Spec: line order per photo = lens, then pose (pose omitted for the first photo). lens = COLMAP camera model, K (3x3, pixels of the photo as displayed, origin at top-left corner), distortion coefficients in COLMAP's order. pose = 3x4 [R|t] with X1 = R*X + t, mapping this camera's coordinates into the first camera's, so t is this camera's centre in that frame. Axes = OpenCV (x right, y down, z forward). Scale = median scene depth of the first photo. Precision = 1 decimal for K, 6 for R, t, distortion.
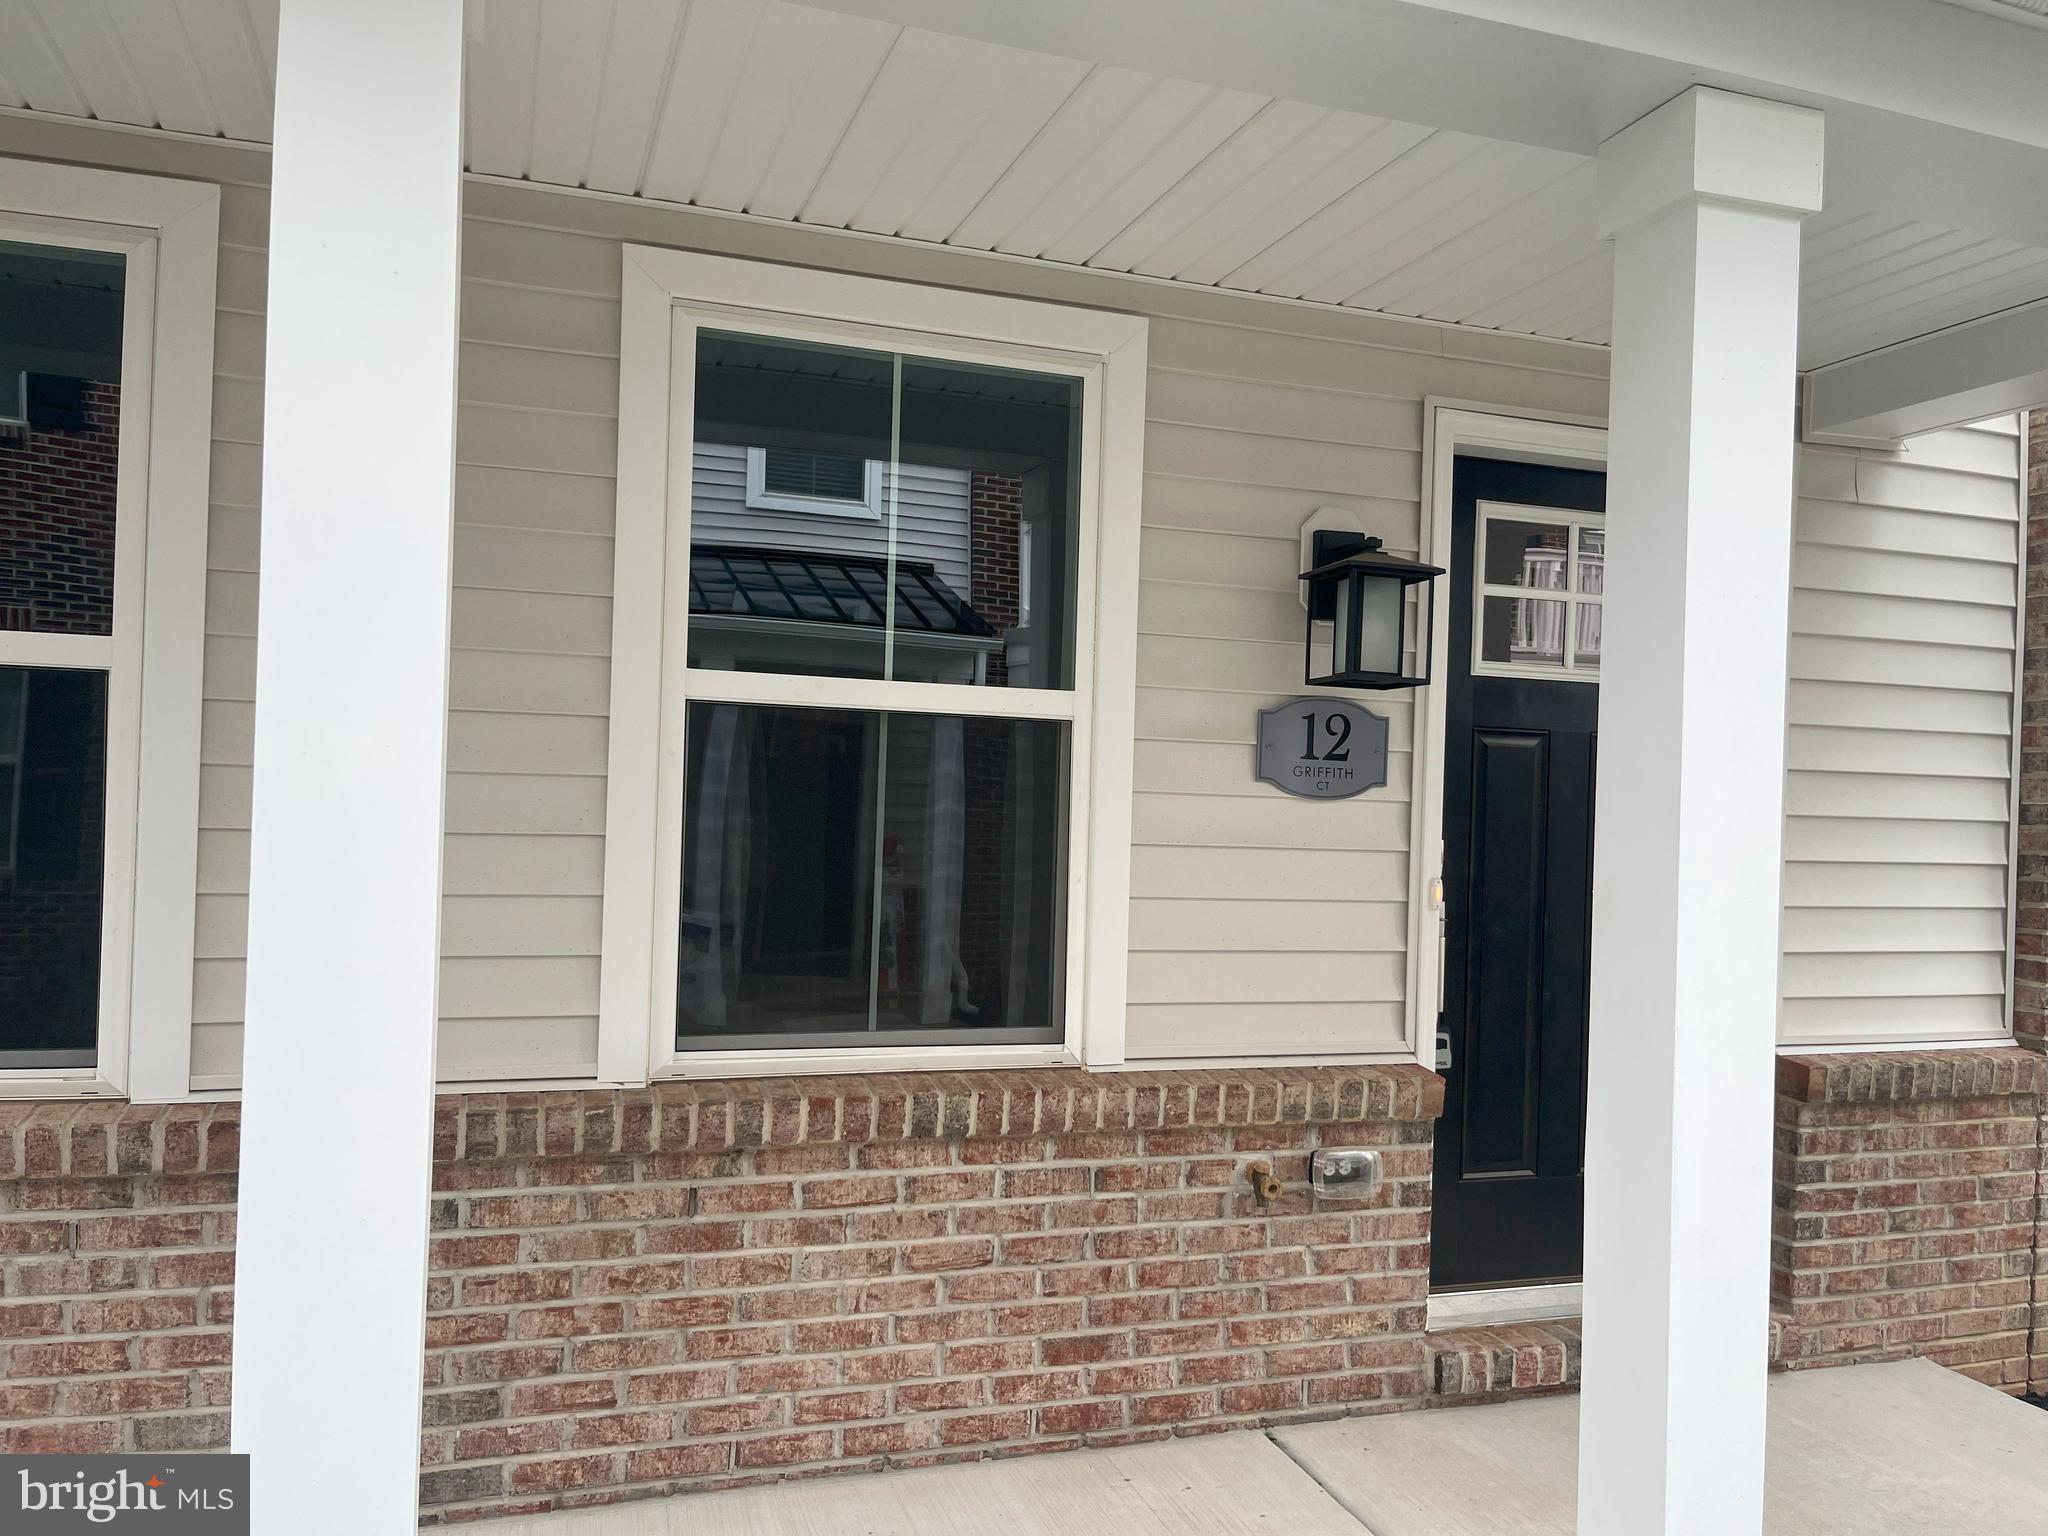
lens RADIAL K [[1518.9, 0, 1016.9], [0, 1518.9, 758.5], [0, 0, 1]] dist [0.047151, -0.004811]
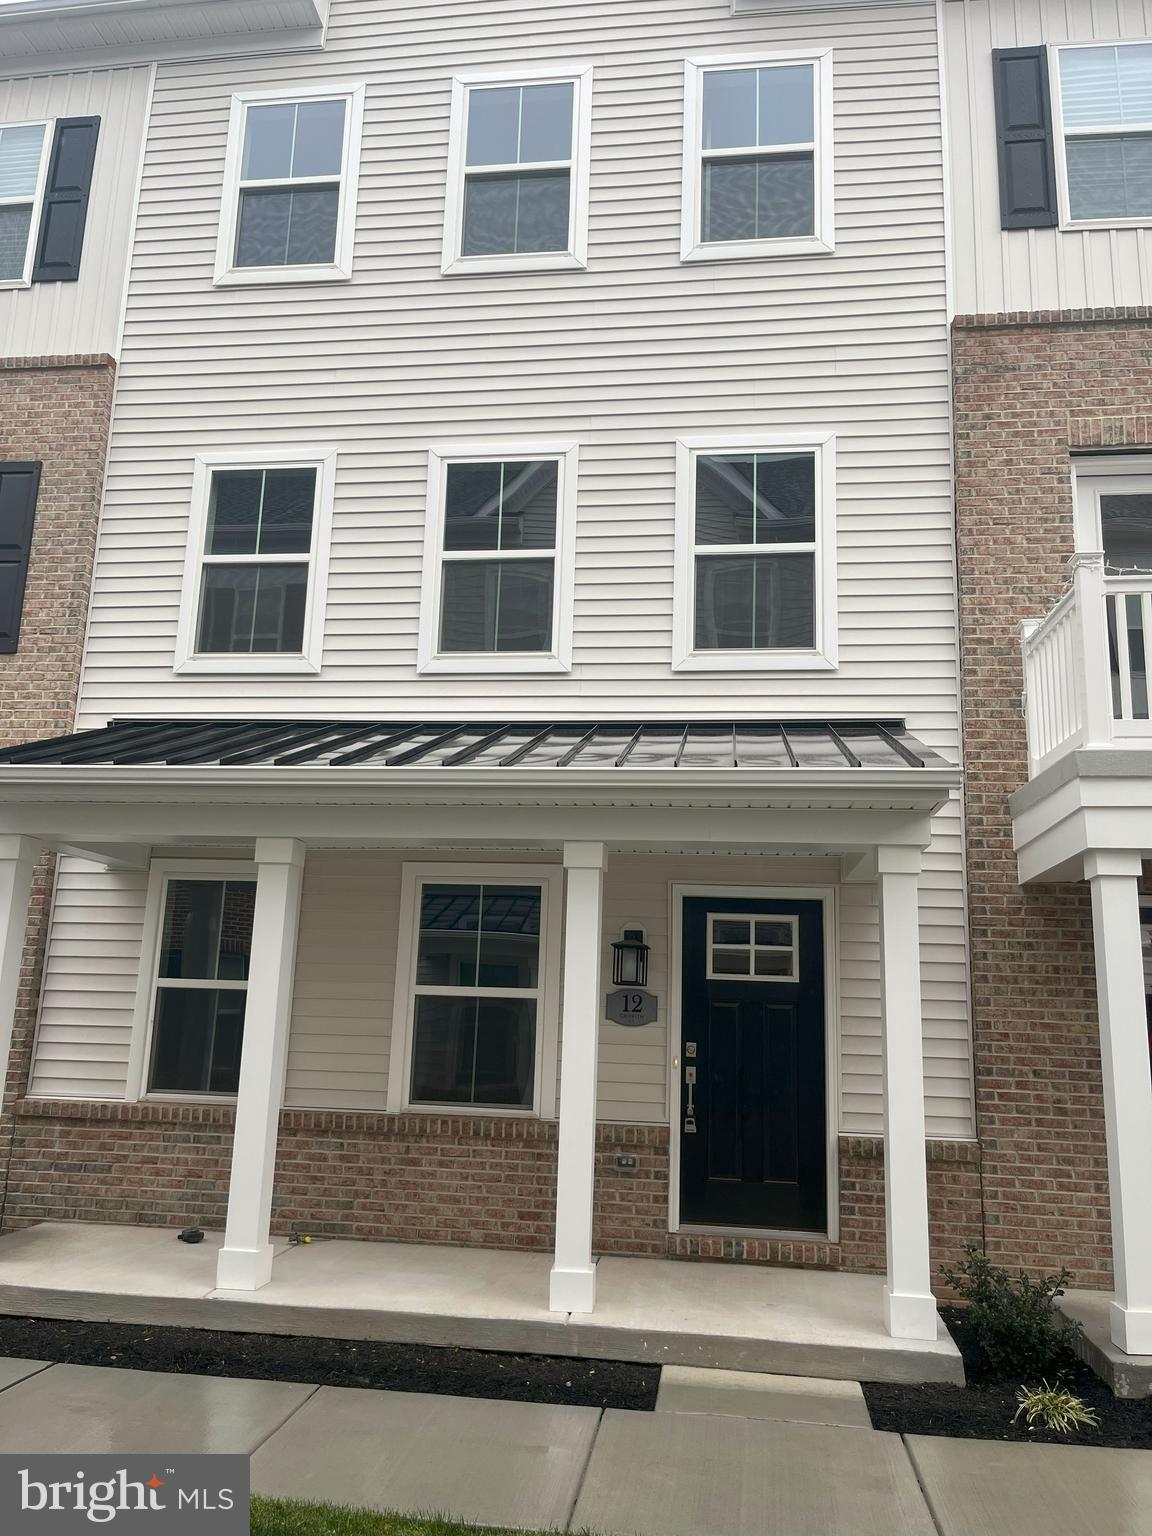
lens RADIAL K [[1139.2, 0, 577.1], [0, 1139.2, 771.1], [0, 0, 1]] dist [0.047151, -0.004811]
pose [[0.899982, -0.092834, -0.425927, 1.182512], [0.003523, 0.978578, -0.205845, -0.001136], [0.435912, 0.183756, 0.881030, -1.113660]]
